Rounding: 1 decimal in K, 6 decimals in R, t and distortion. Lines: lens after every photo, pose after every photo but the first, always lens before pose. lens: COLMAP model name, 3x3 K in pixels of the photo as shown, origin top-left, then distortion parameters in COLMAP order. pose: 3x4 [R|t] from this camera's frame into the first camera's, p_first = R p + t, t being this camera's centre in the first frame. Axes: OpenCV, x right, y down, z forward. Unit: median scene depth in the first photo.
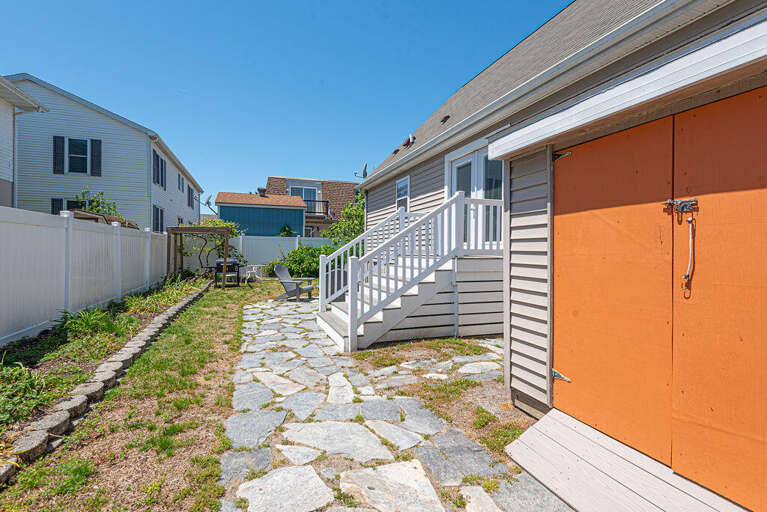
lens RADIAL K [[355.1, 0, 391.3], [0, 355.1, 256.2], [0, 0, 1]] dist [0.025540, -0.009917]
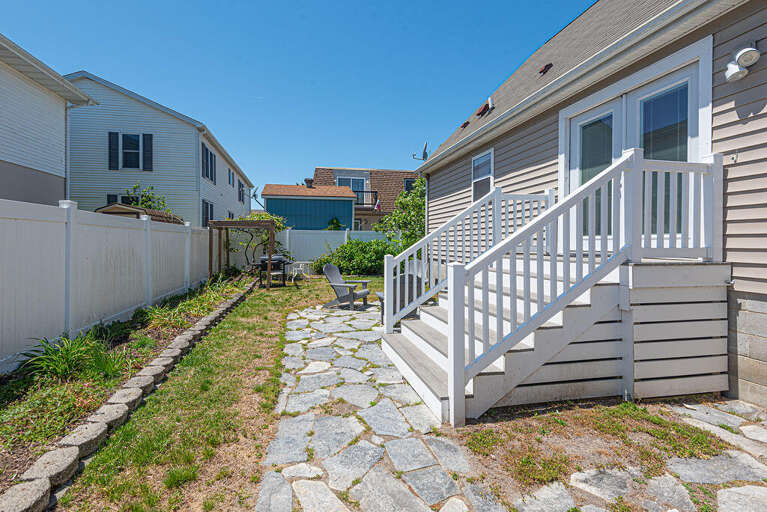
lens RADIAL K [[355.1, 0, 383.5], [0, 355.1, 244.3], [0, 0, 1]] dist [0.025540, -0.009917]
pose [[0.989886, -0.006084, -0.141737, -0.080939], [0.004263, 0.999904, -0.013149, -0.012308], [0.141804, 0.012412, 0.989817, 0.224314]]
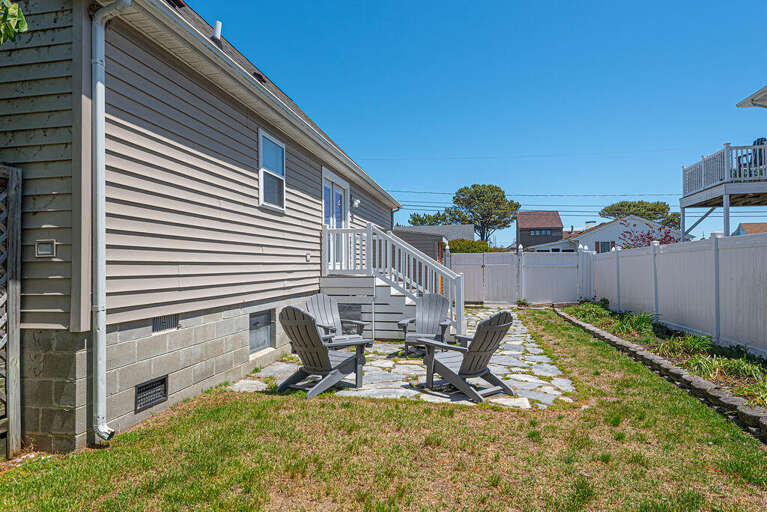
lens RADIAL K [[443.1, 0, 381.0], [0, 443.1, 256.9], [0, 0, 1]] dist [0.015827, 0.000751]
pose [[-0.834313, 0.013188, 0.551133, -0.518662], [0.013326, 0.999904, -0.003754, -0.038805], [-0.551130, 0.004213, -0.834409, 1.624918]]
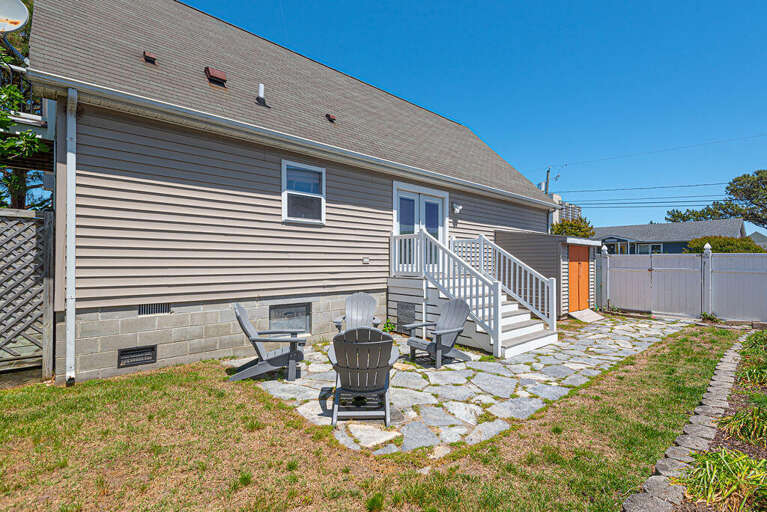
lens RADIAL K [[355.1, 0, 386.1], [0, 355.1, 256.5], [0, 0, 1]] dist [0.025540, -0.009917]
pose [[-0.350372, 0.011499, 0.936540, -0.707525], [0.009631, 0.999916, -0.008674, -0.045311], [-0.936561, 0.005981, -0.350454, 1.209101]]
